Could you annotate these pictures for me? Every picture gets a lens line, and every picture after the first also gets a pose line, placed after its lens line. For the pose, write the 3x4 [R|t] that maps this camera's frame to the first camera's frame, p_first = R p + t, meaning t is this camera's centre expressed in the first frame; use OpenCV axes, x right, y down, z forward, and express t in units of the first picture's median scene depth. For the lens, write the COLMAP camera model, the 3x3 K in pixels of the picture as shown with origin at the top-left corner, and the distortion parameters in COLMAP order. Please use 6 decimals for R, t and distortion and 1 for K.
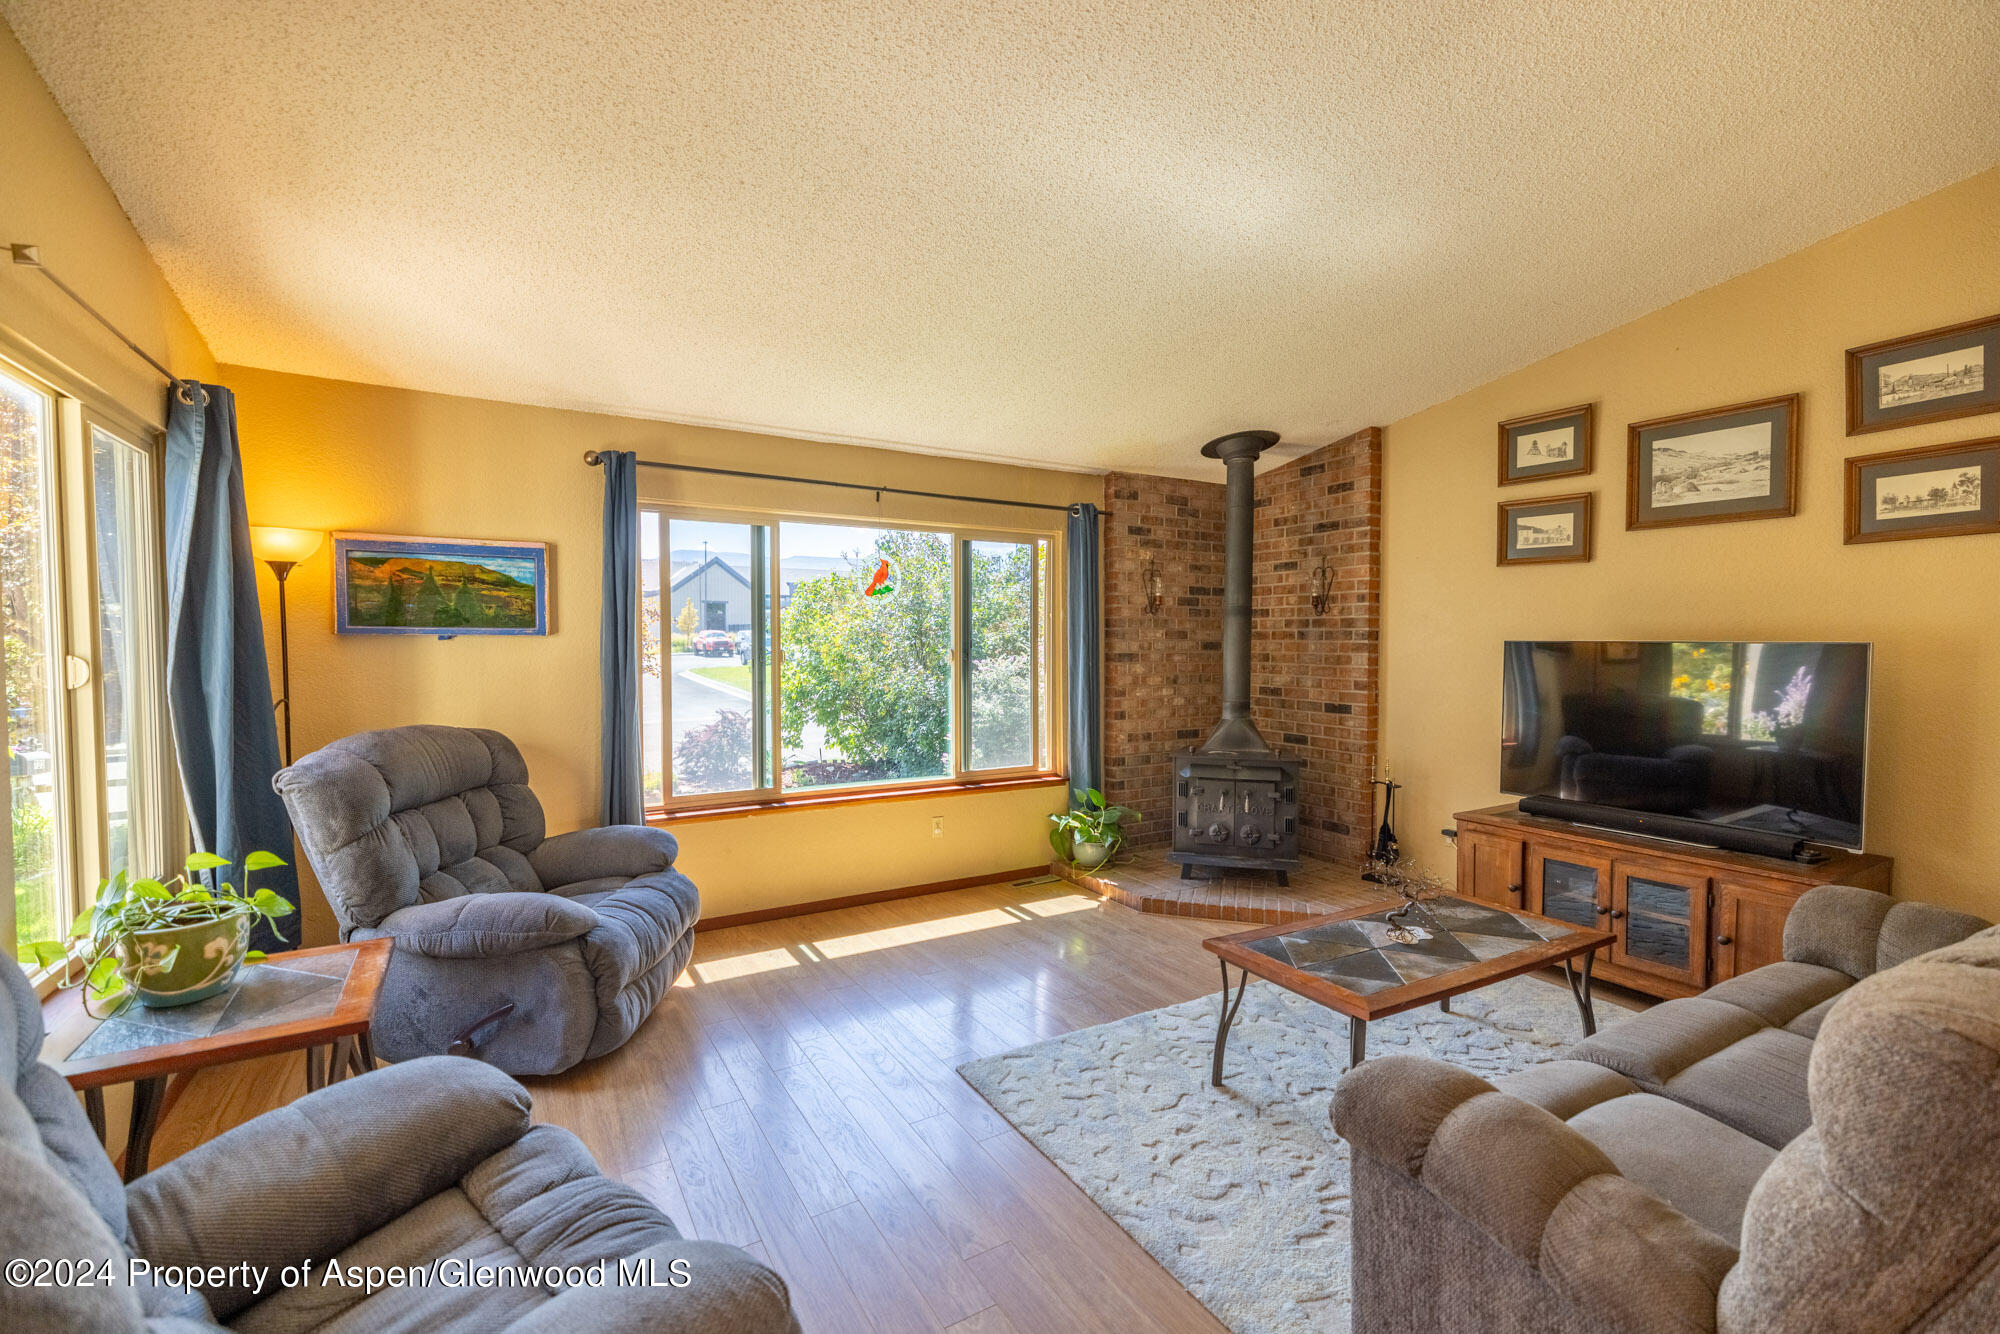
lens RADIAL K [[858.2, 0, 997.6], [0, 858.2, 668.8], [0, 0, 1]] dist [0.002049, -0.000574]
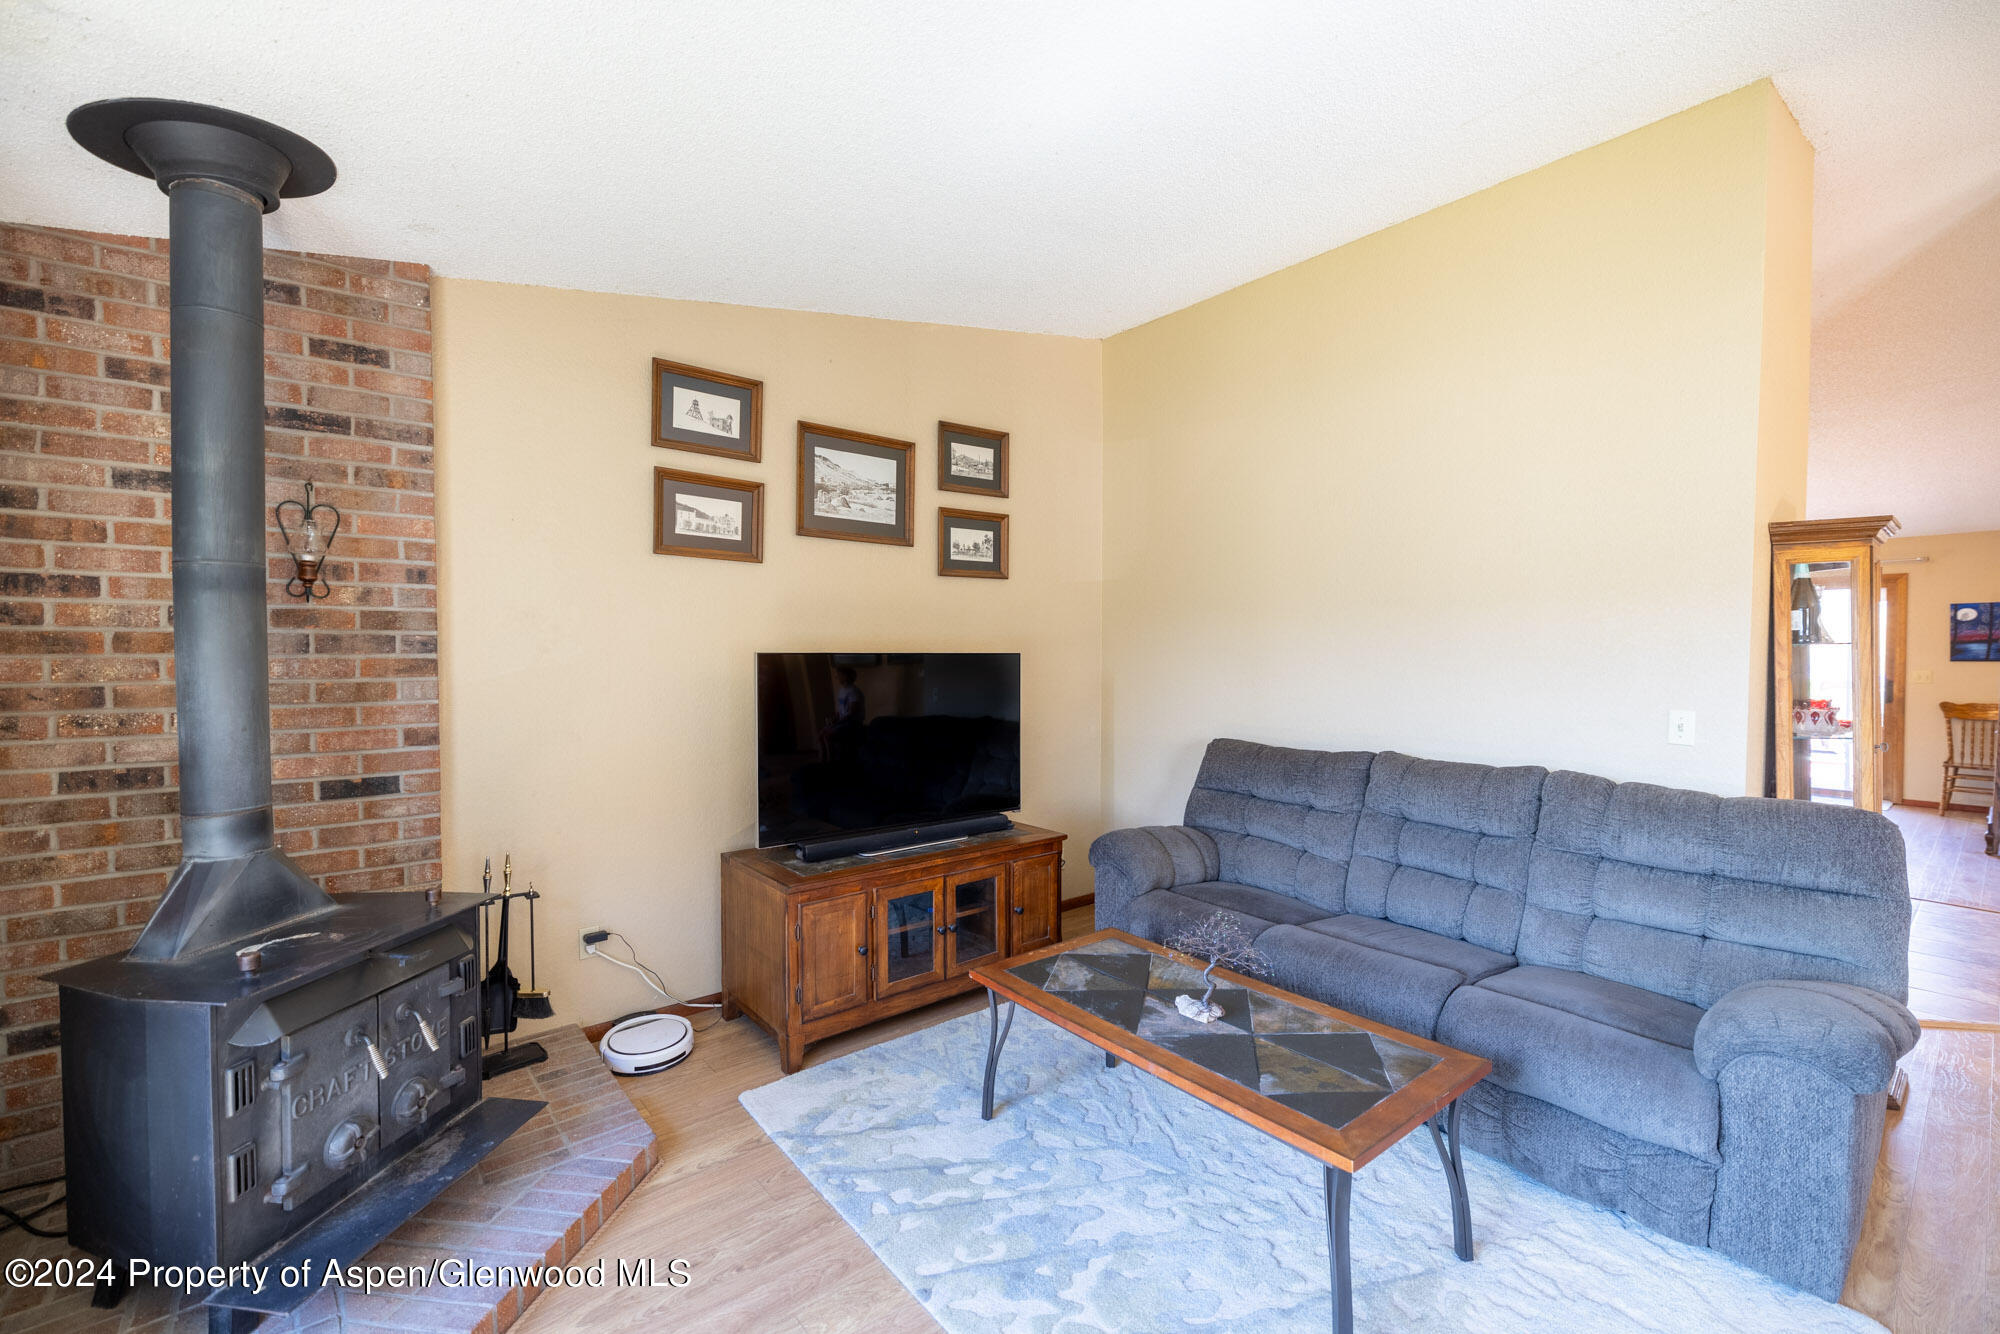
lens RADIAL K [[858.2, 0, 1008.2], [0, 858.2, 664.9], [0, 0, 1]] dist [0.002049, -0.000574]
pose [[-0.176034, -0.032900, 0.983834, -0.222142], [0.022493, 0.999046, 0.037433, -0.047786], [-0.984127, 0.028719, -0.175126, 0.915579]]
